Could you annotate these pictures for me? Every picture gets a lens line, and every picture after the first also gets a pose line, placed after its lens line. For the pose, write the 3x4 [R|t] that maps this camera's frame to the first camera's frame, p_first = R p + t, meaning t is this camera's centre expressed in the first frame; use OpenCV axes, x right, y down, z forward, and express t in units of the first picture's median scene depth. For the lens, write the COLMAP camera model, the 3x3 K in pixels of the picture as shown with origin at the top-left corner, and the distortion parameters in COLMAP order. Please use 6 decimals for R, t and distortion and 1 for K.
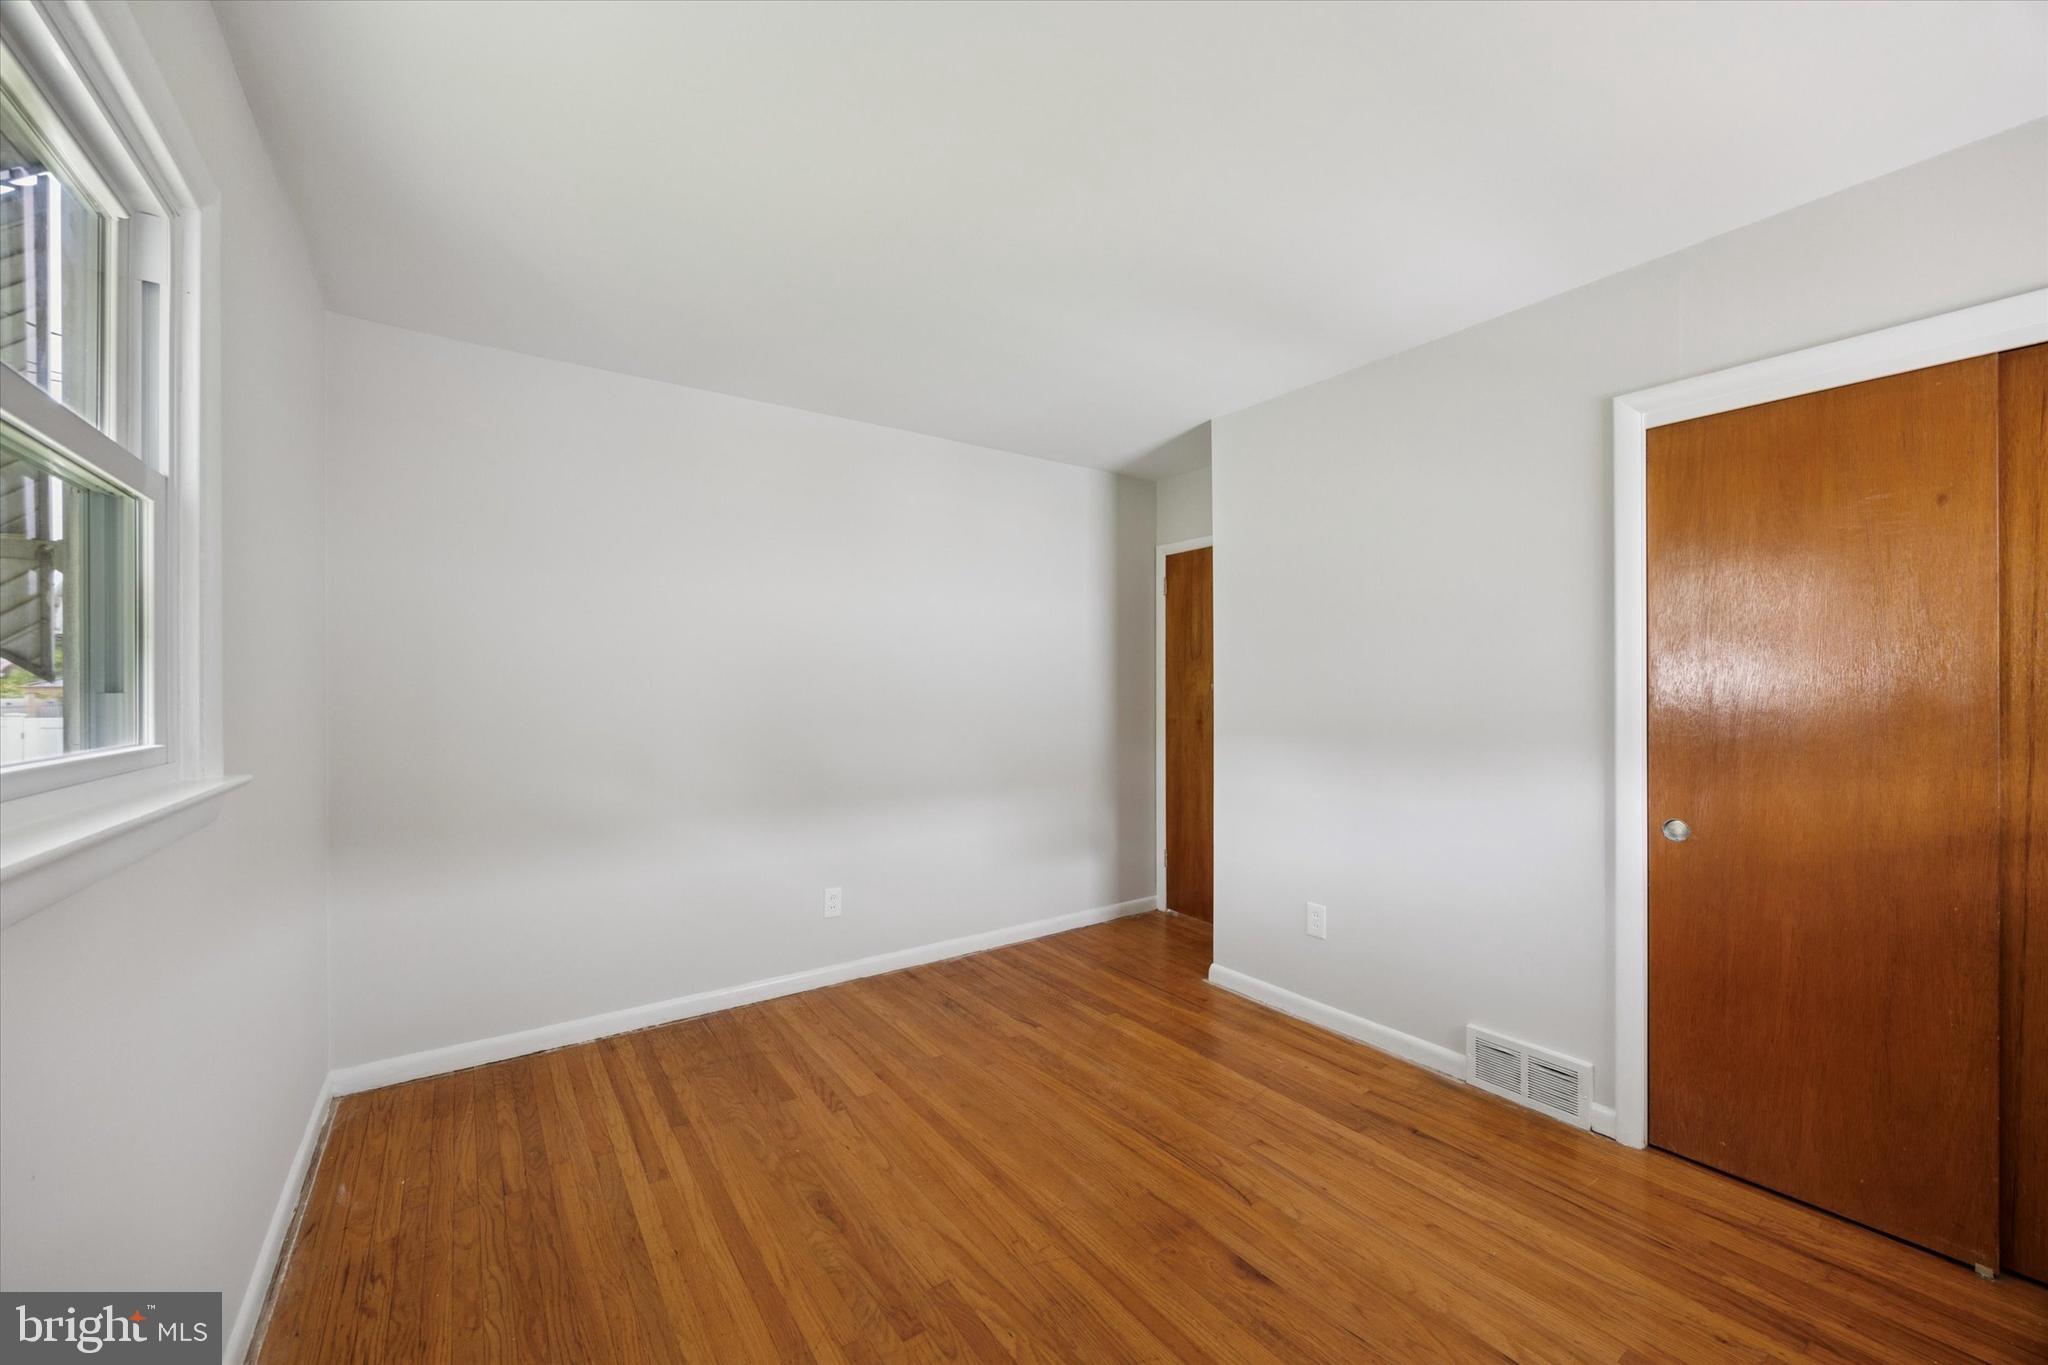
lens RADIAL K [[782.9, 0, 1015.4], [0, 782.9, 688.0], [0, 0, 1]] dist [-0.000352, -0.000462]
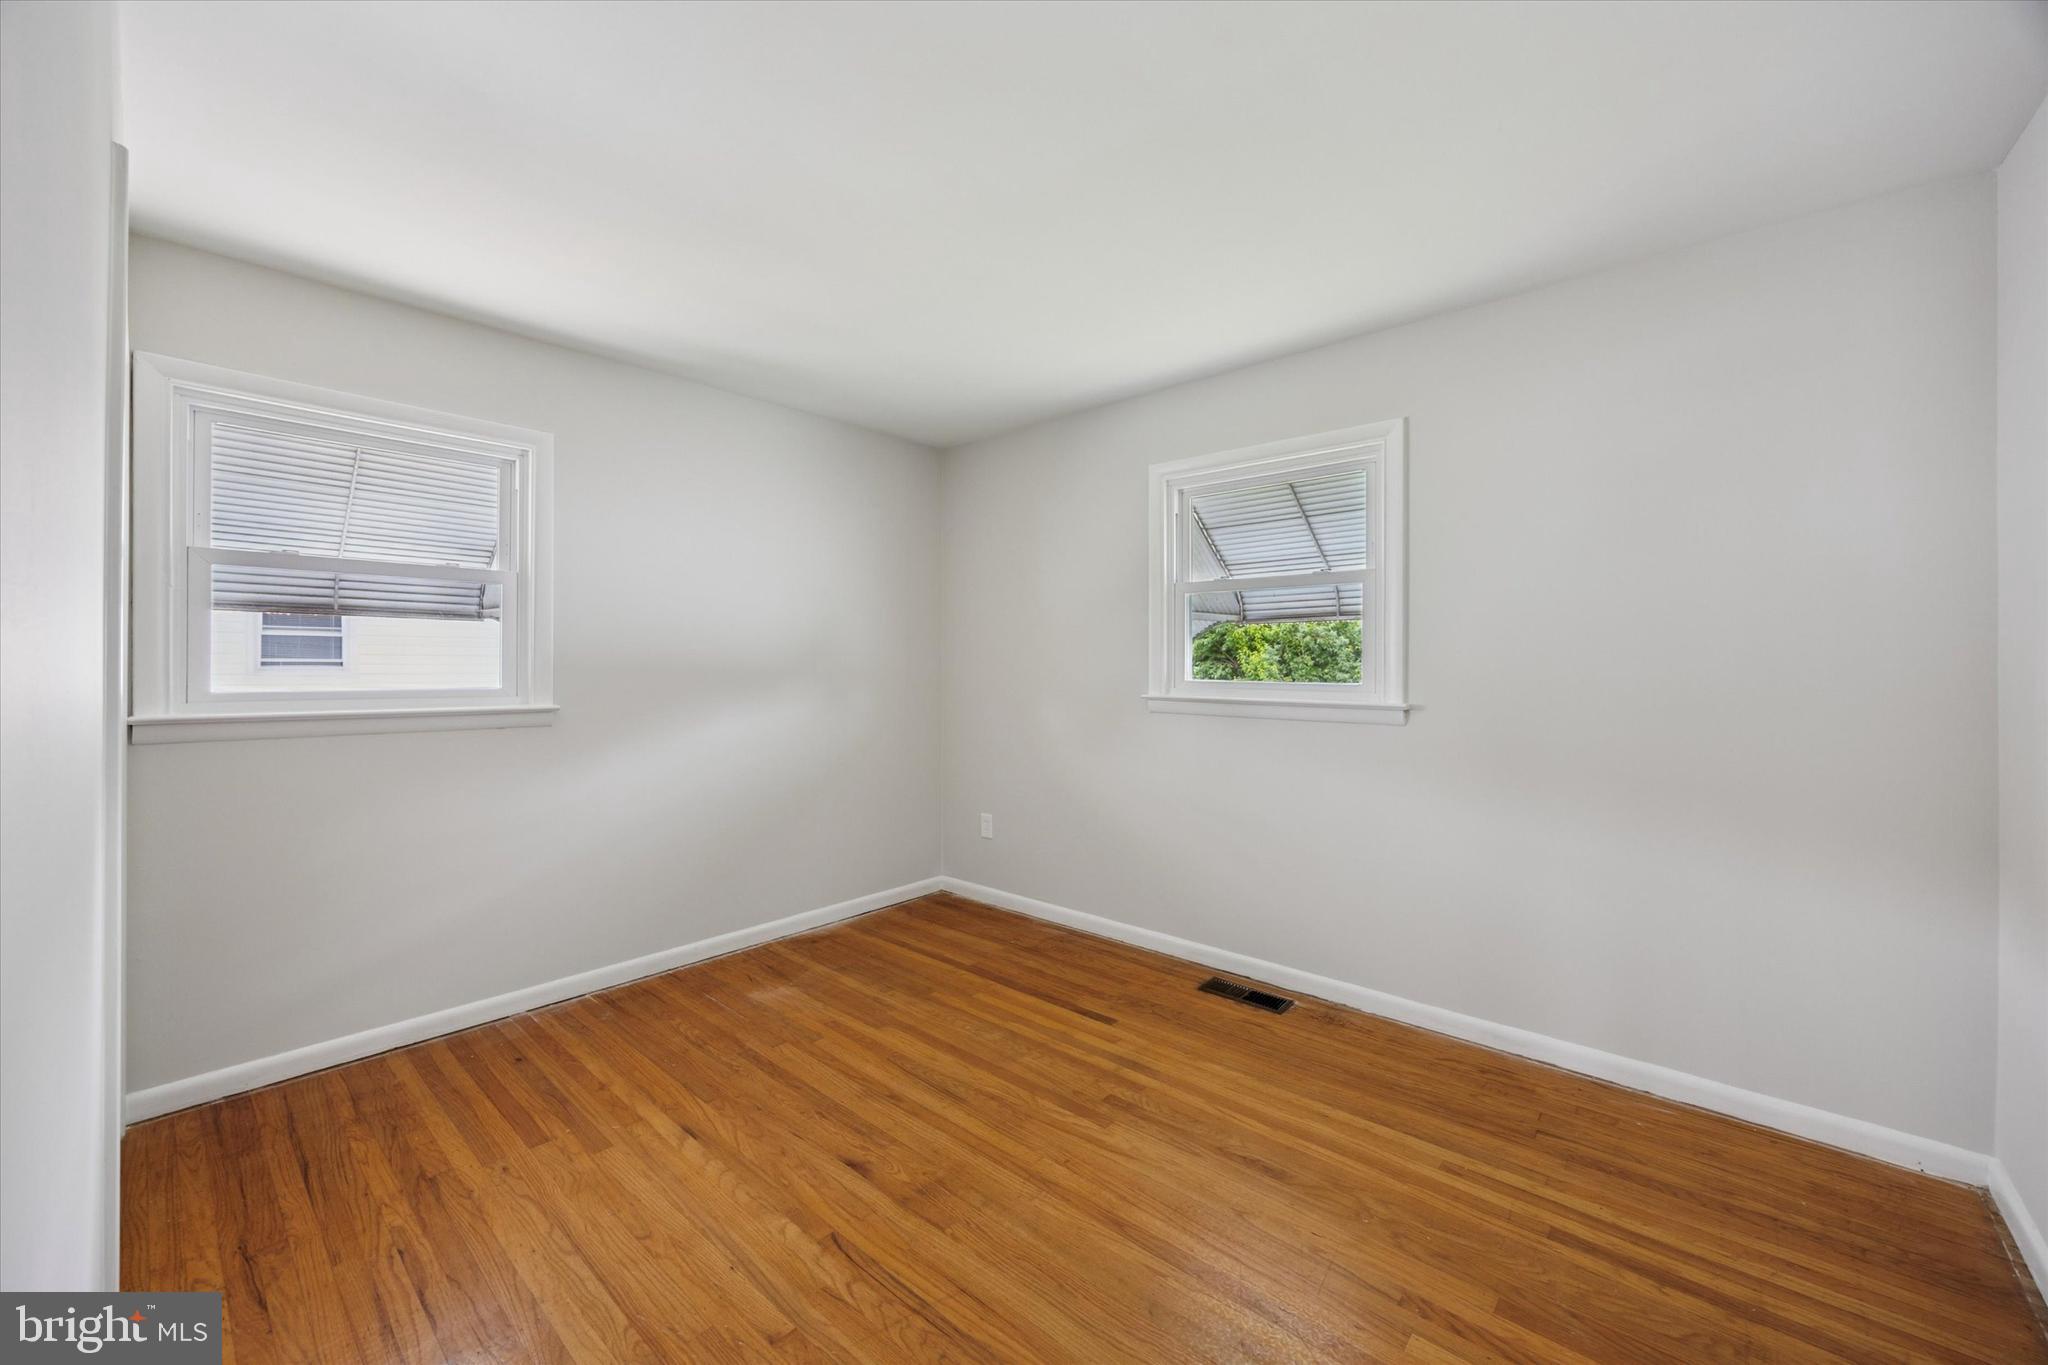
lens RADIAL K [[782.9, 0, 1012.2], [0, 782.9, 668.1], [0, 0, 1]] dist [-0.000352, -0.000462]
pose [[-0.974591, 0.002983, -0.223974, 0.253440], [0.002039, 0.999988, 0.004446, 0.004778], [0.223984, 0.003877, -0.974585, 1.629821]]
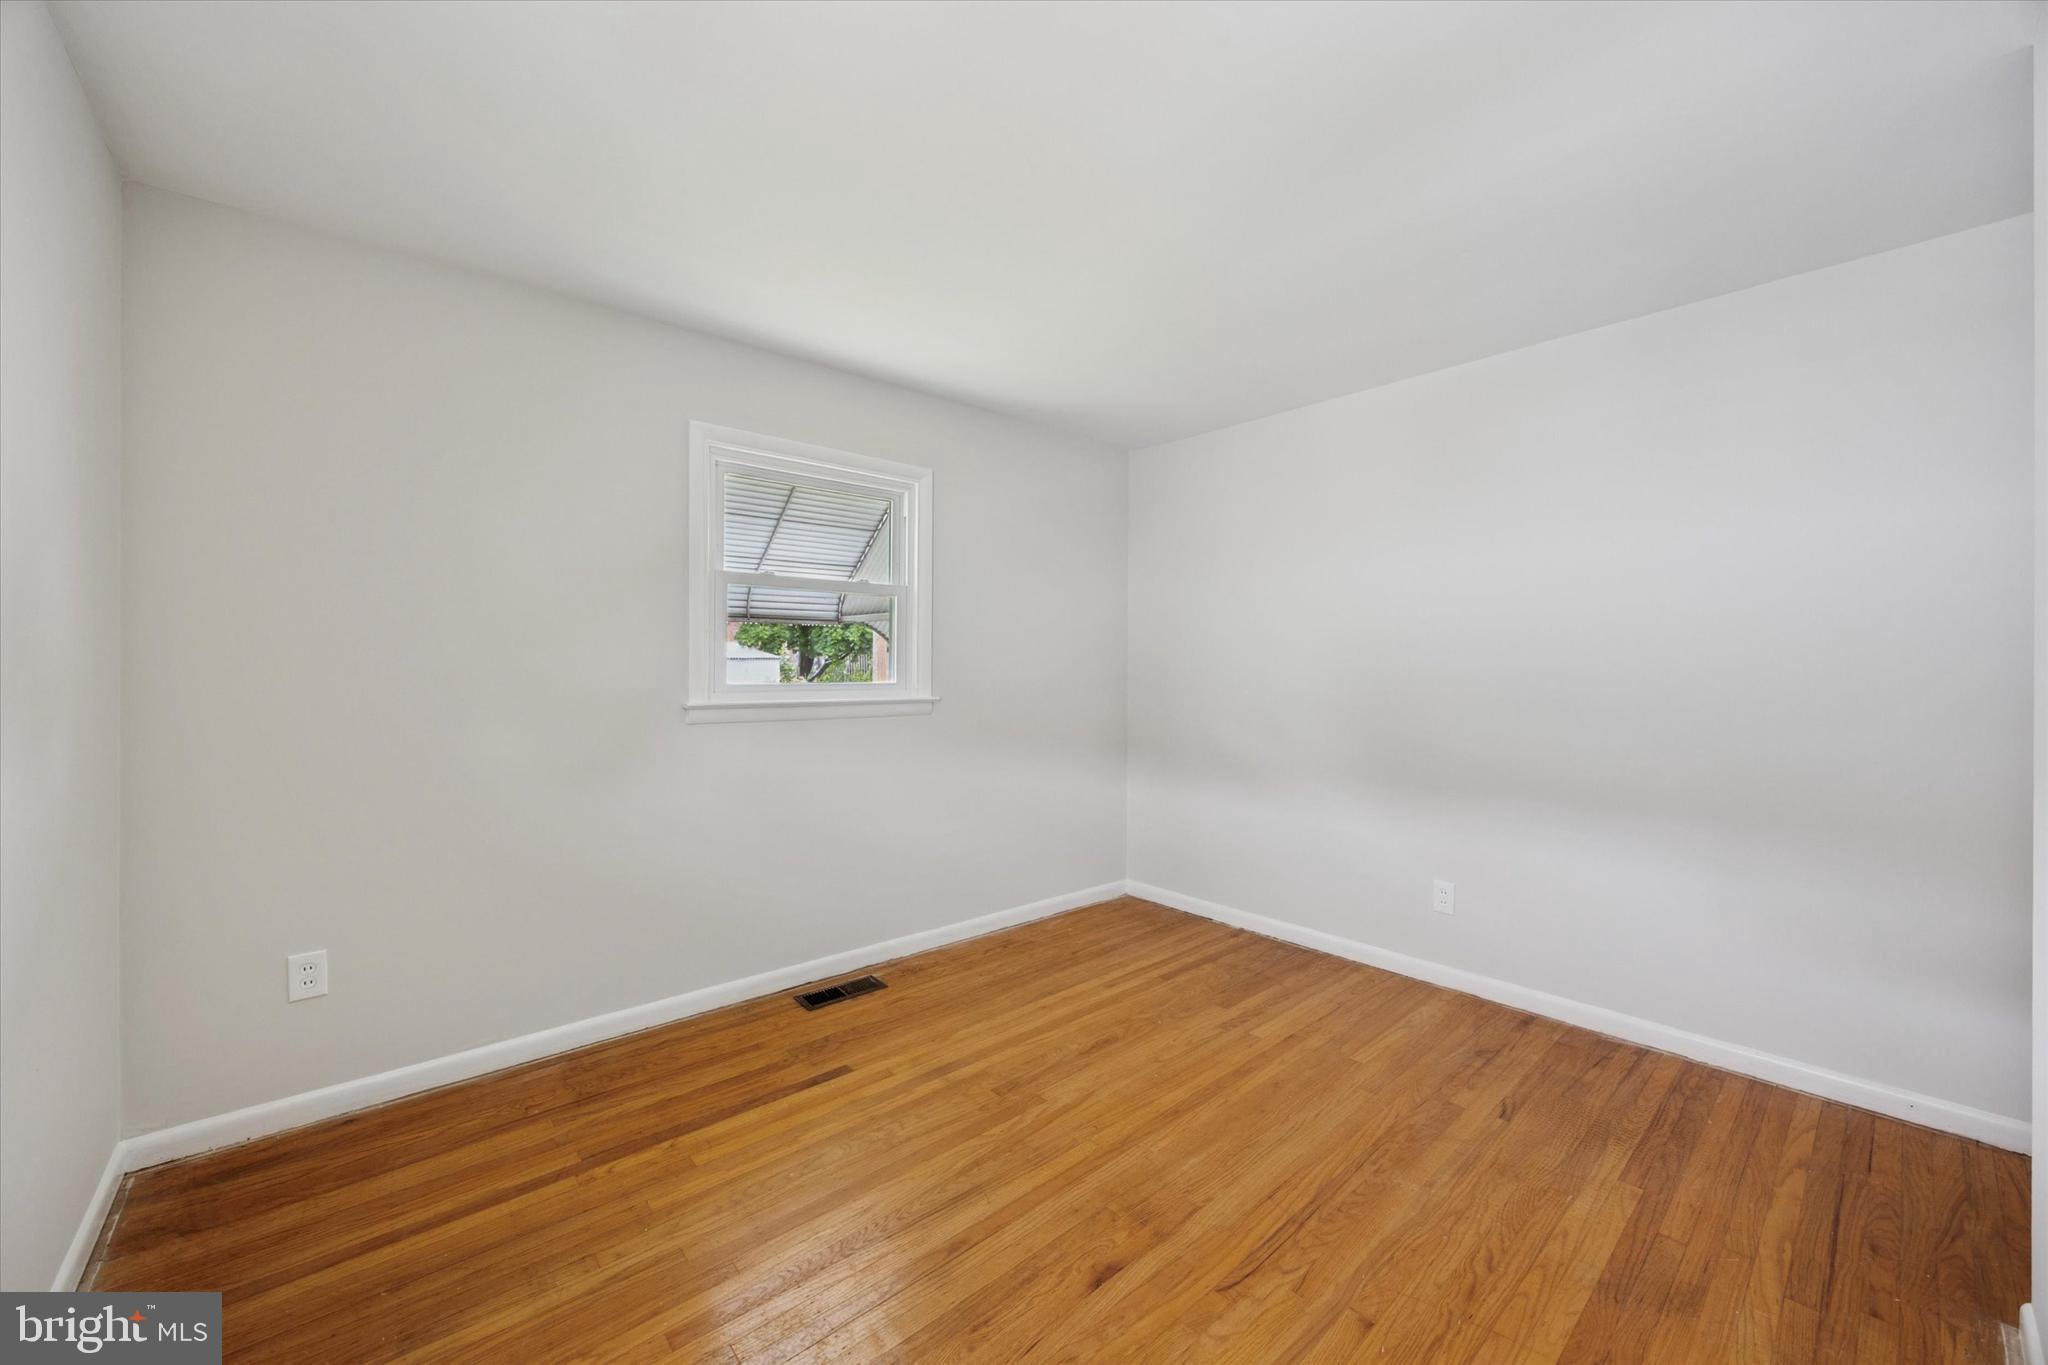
lens RADIAL K [[782.9, 0, 1012.5], [0, 782.9, 665.8], [0, 0, 1]] dist [-0.000352, -0.000462]
pose [[0.102747, 0.002003, -0.994706, 0.926773], [-0.002190, 0.999996, 0.001787, 0.003151], [0.994705, 0.001995, 0.102751, 0.594194]]
